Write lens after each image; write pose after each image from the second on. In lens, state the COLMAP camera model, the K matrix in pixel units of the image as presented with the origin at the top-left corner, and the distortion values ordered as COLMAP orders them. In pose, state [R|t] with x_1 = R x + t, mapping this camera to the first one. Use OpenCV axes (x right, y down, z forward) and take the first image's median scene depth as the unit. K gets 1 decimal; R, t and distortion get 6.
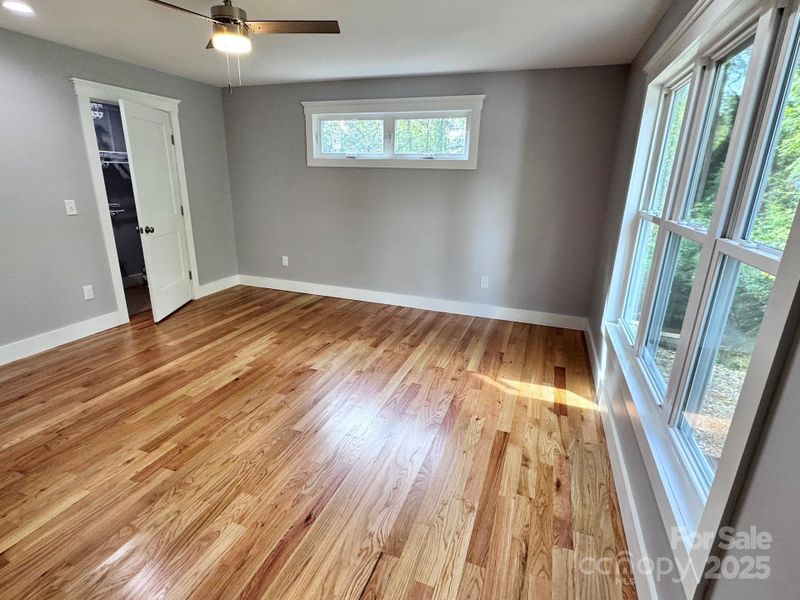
lens RADIAL K [[407.4, 0, 400.5], [0, 407.4, 300.1], [0, 0, 1]] dist [-0.006325, 0.000715]
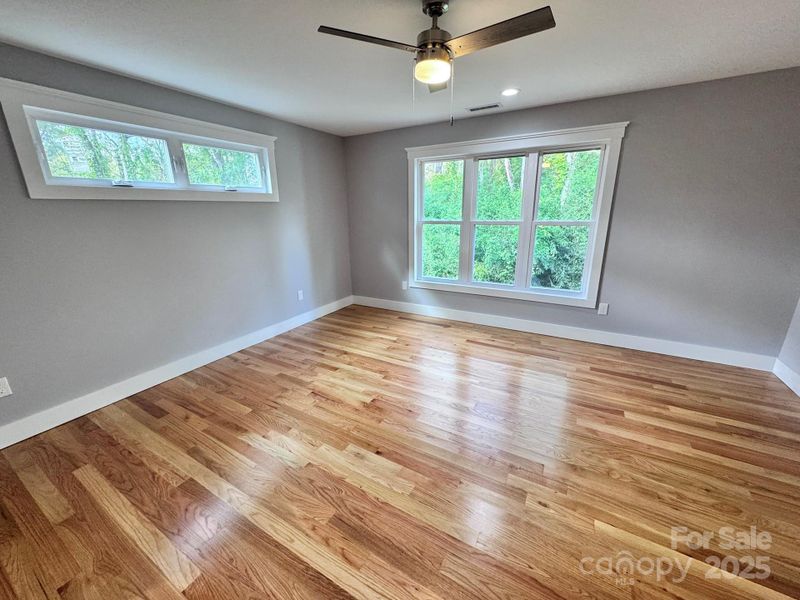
lens RADIAL K [[315.4, 0, 403.3], [0, 315.4, 298.7], [0, 0, 1]] dist [0.000334, -0.000053]
pose [[0.173805, -0.297451, 0.938784, -0.667681], [0.307324, 0.922066, 0.235257, -0.172540], [-0.935598, 0.247622, 0.251673, 0.522392]]
